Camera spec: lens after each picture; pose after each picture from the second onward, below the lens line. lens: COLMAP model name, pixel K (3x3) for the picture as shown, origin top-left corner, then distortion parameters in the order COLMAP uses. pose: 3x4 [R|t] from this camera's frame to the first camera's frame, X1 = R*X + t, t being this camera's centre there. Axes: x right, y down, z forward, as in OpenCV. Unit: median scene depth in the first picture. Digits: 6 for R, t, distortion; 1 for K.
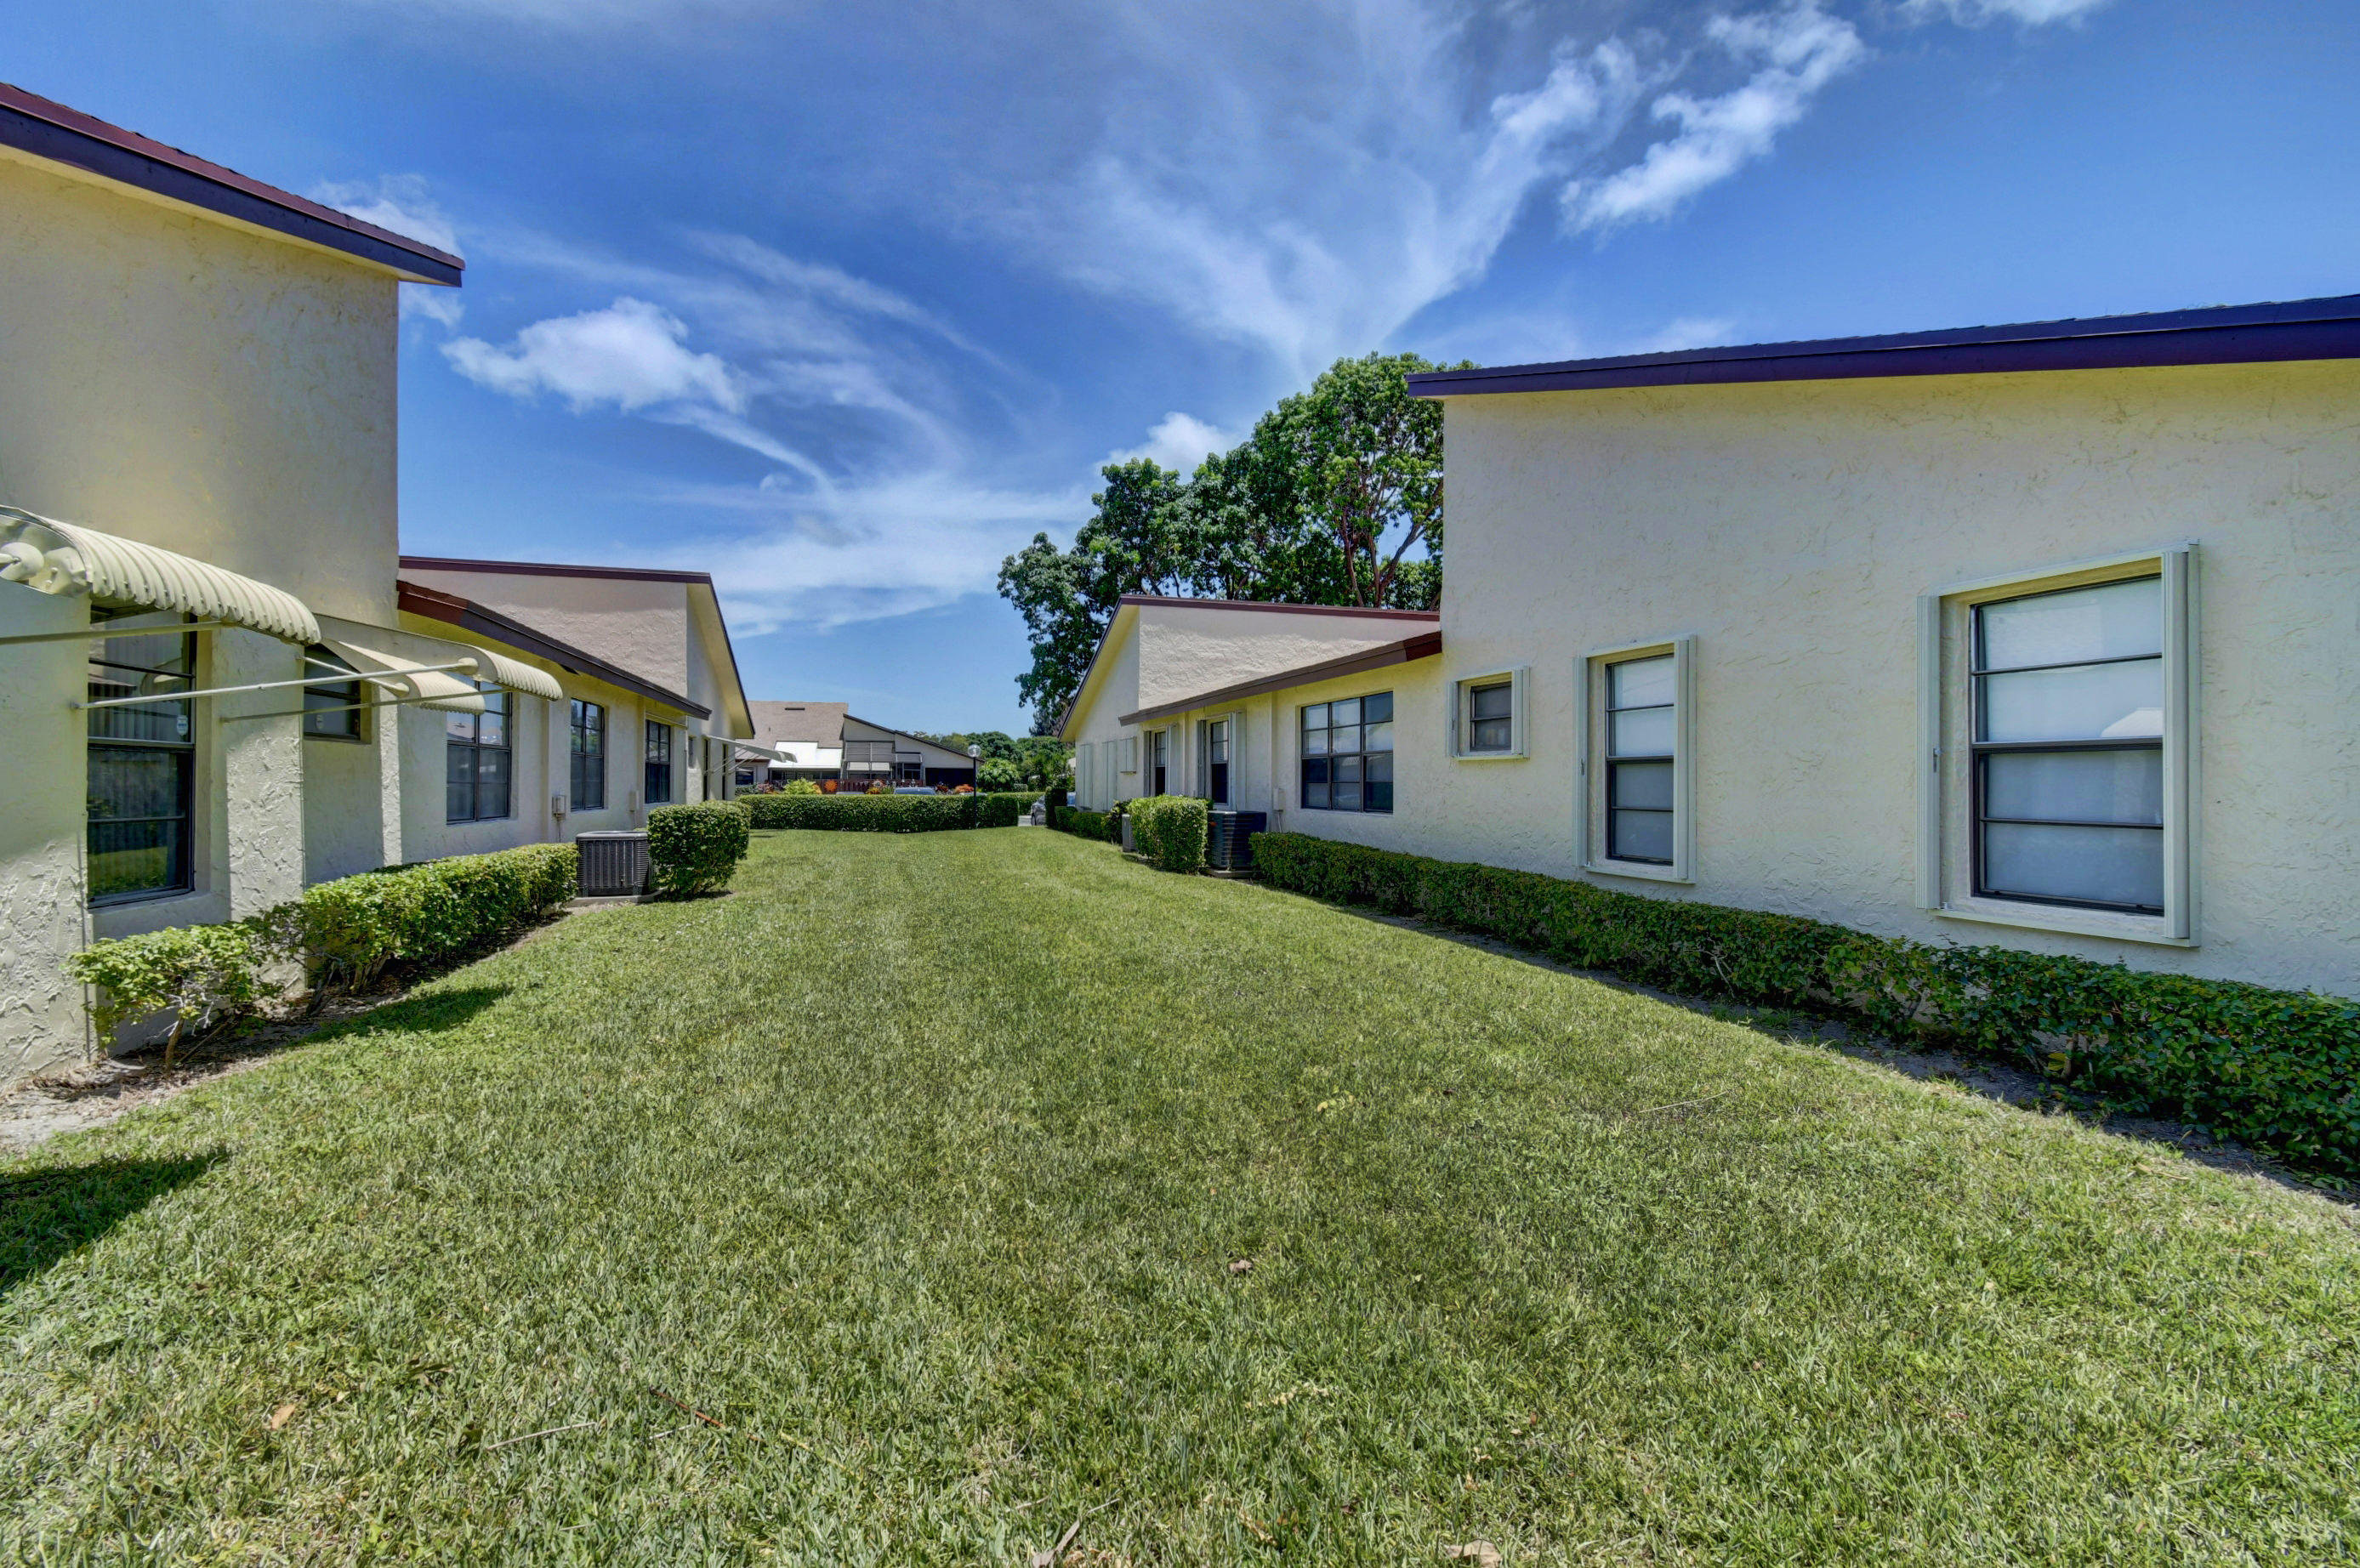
lens RADIAL K [[1014.5, 0, 1179.6], [0, 1014.5, 795.5], [0, 0, 1]] dist [-0.000500, -0.000483]
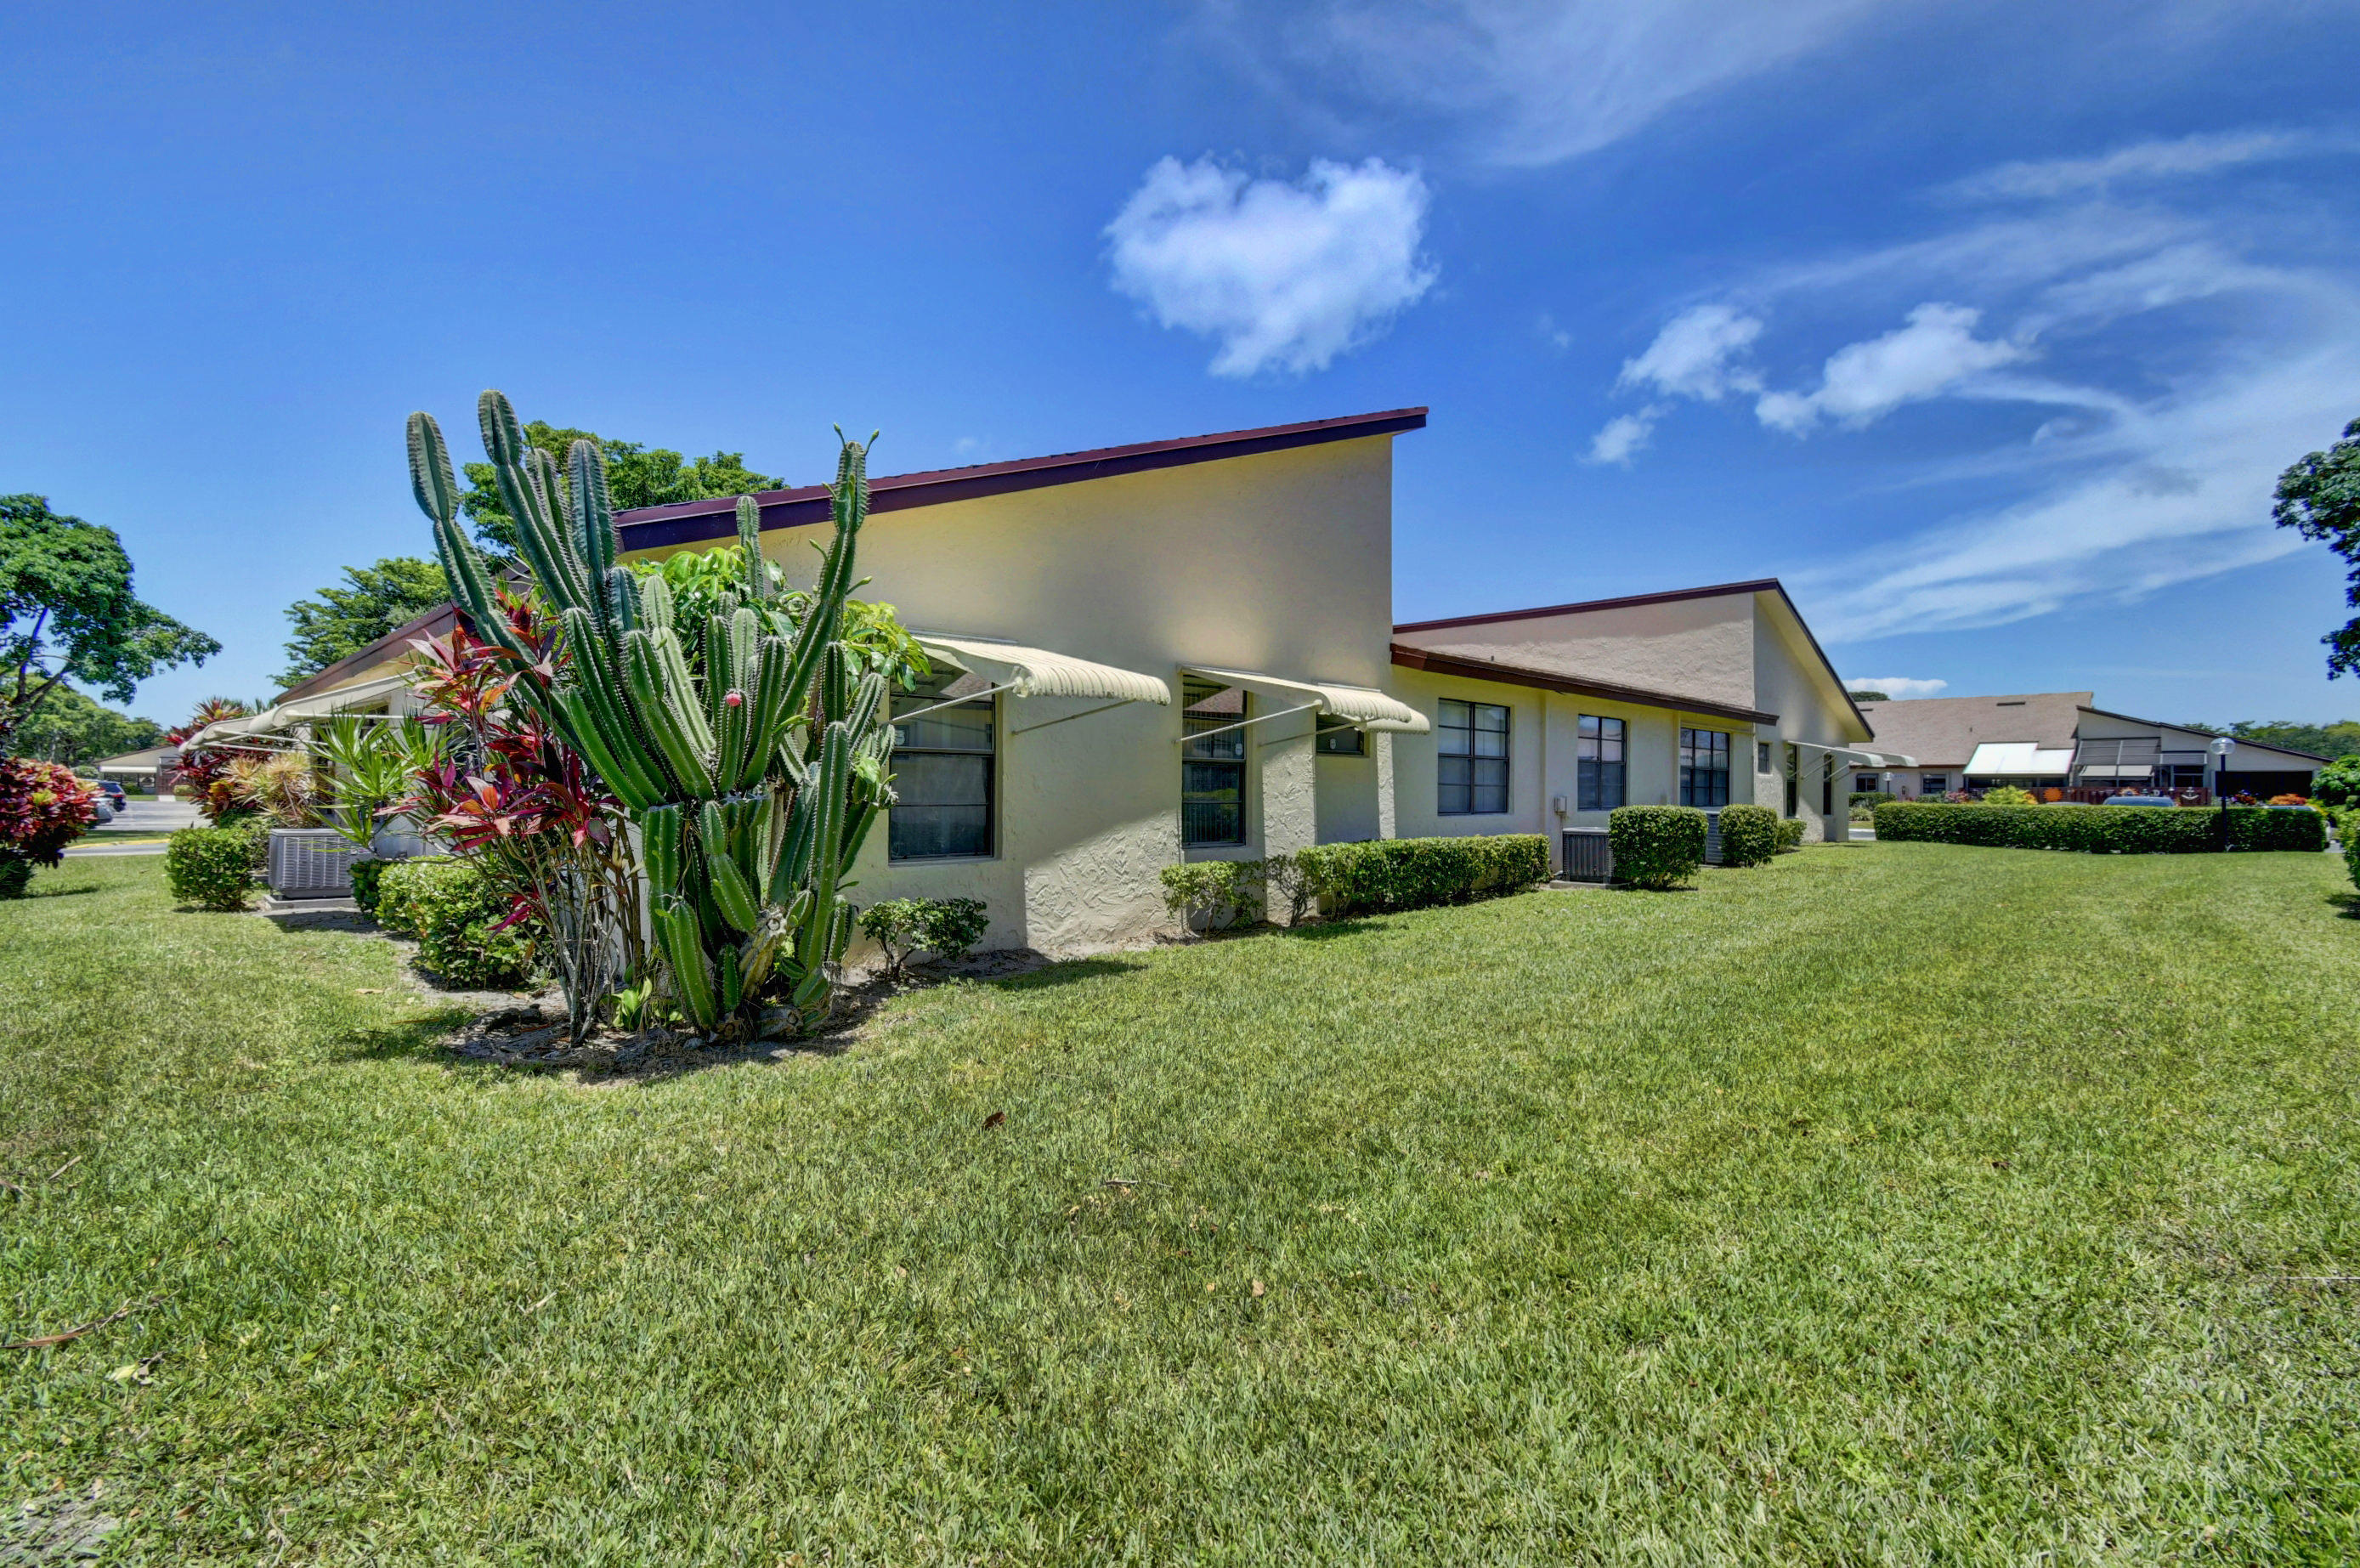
lens RADIAL K [[1038.4, 0, 1180.0], [0, 1038.4, 784.0], [0, 0, 1]] dist [-0.044375, -0.000079]
pose [[0.449021, -0.006687, -0.893496, 0.169134], [-0.012850, 0.999820, -0.013941, 0.004839], [0.893429, 0.017741, 0.448854, 0.030386]]
